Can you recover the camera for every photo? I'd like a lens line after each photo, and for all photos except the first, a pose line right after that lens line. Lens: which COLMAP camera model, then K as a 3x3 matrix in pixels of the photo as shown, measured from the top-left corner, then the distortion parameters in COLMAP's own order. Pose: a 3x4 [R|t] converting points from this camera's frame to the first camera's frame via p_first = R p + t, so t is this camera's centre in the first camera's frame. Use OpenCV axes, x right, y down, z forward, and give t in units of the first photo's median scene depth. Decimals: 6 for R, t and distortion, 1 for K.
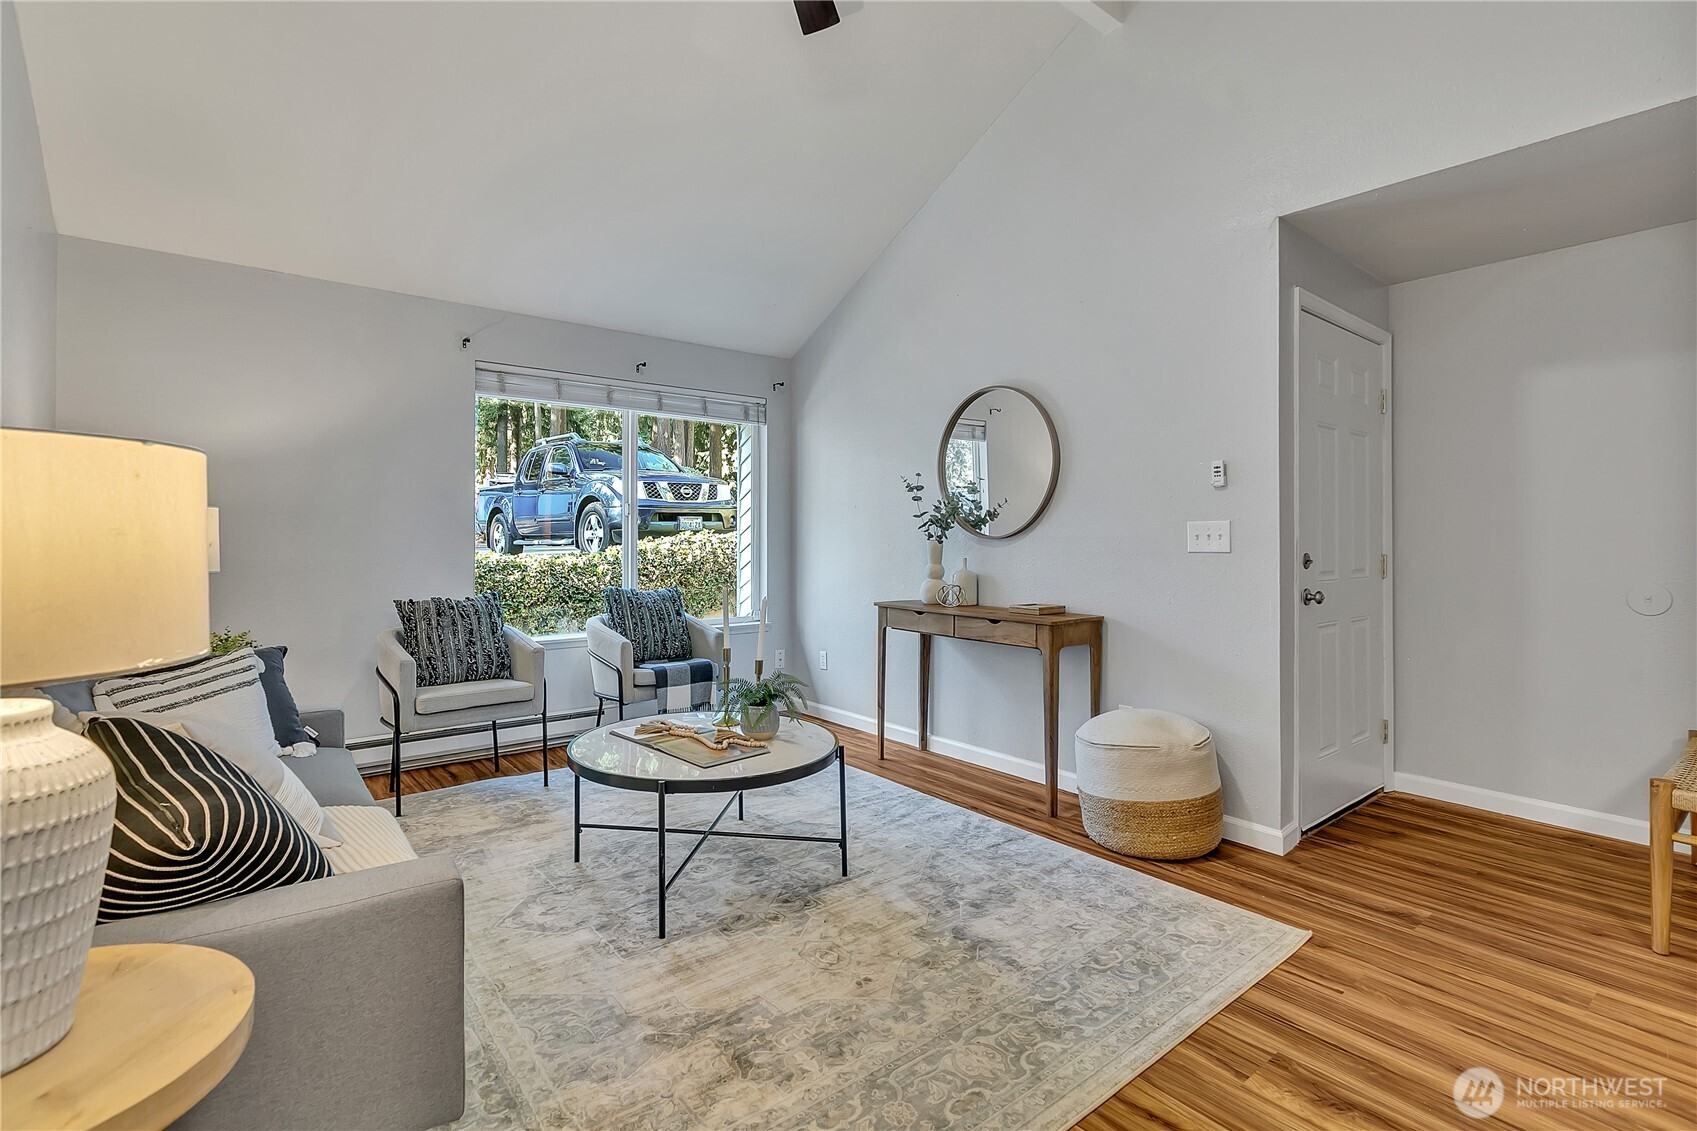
lens RADIAL K [[796.6, 0, 869.0], [0, 796.6, 537.7], [0, 0, 1]] dist [0.000967, 0.000083]
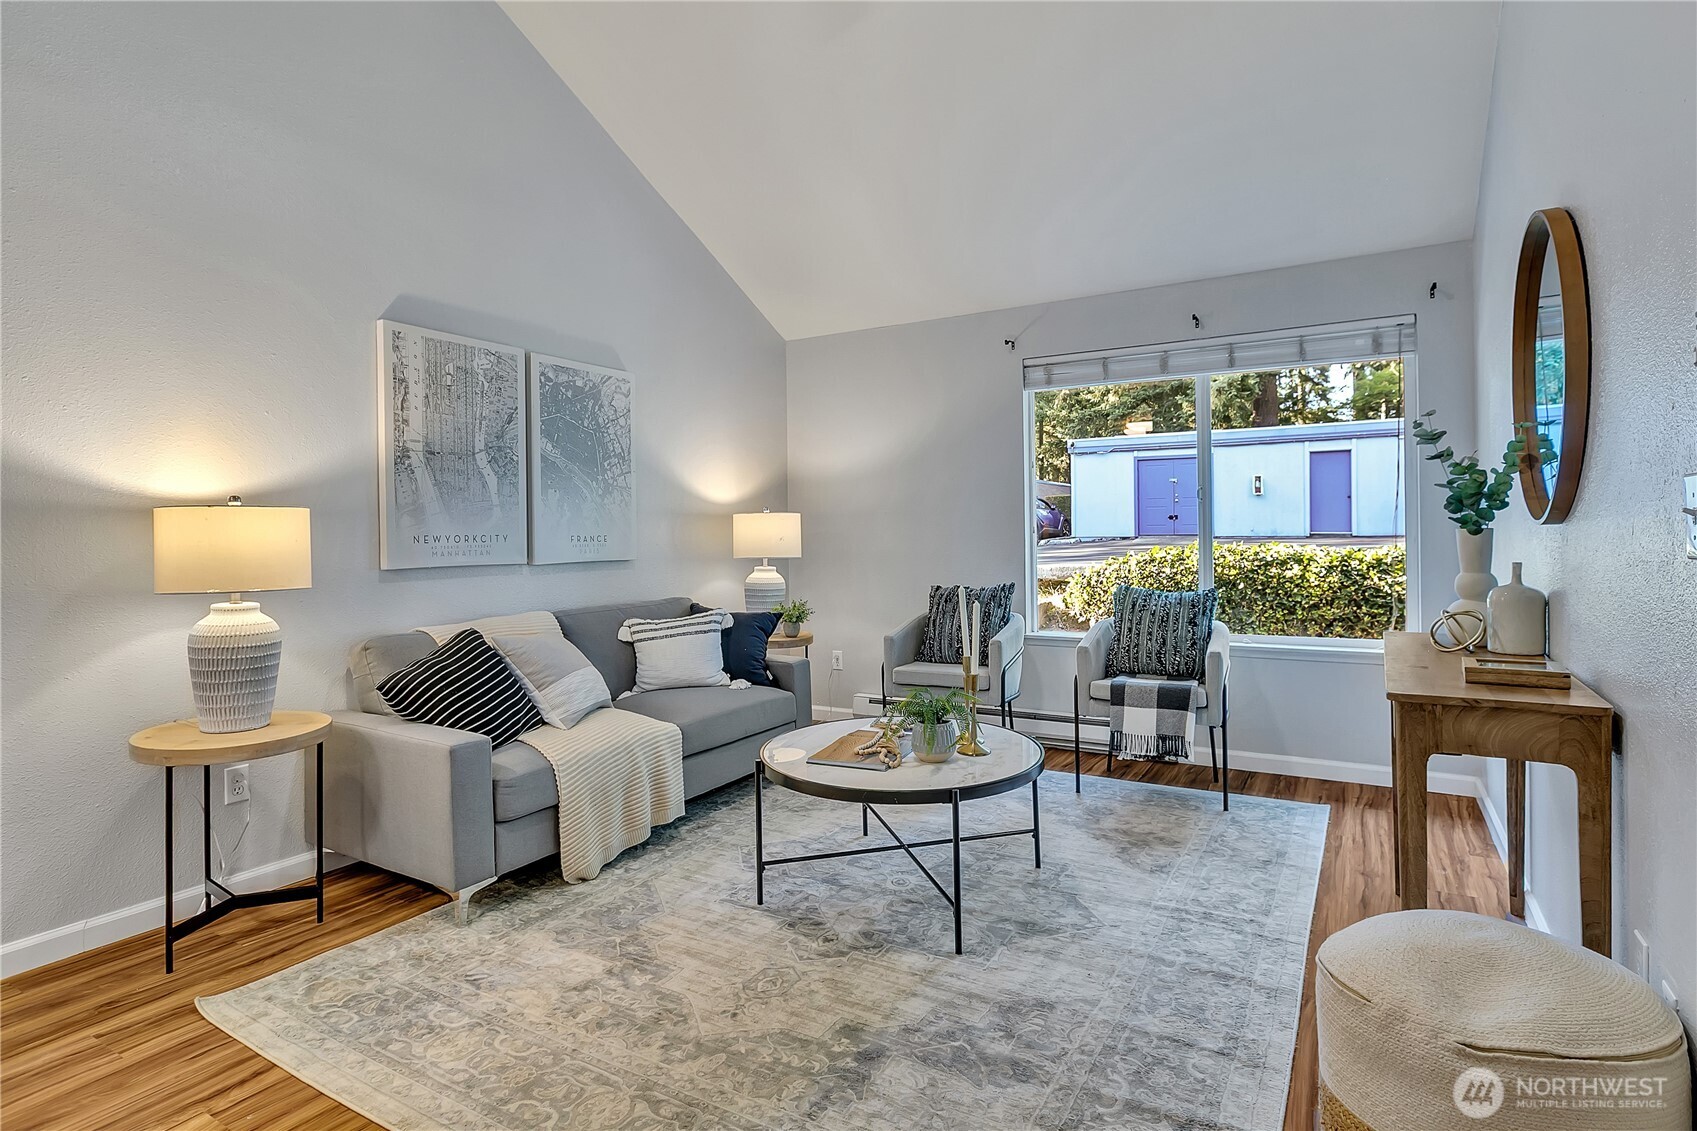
lens RADIAL K [[881.9, 0, 859.9], [0, 881.9, 538.4], [0, 0, 1]] dist [-0.004425, -0.000278]
pose [[0.342830, 0.000322, -0.939397, 0.532685], [0.014376, 0.999881, 0.005589, 0.000434], [0.939287, -0.015421, 0.342785, 0.423199]]
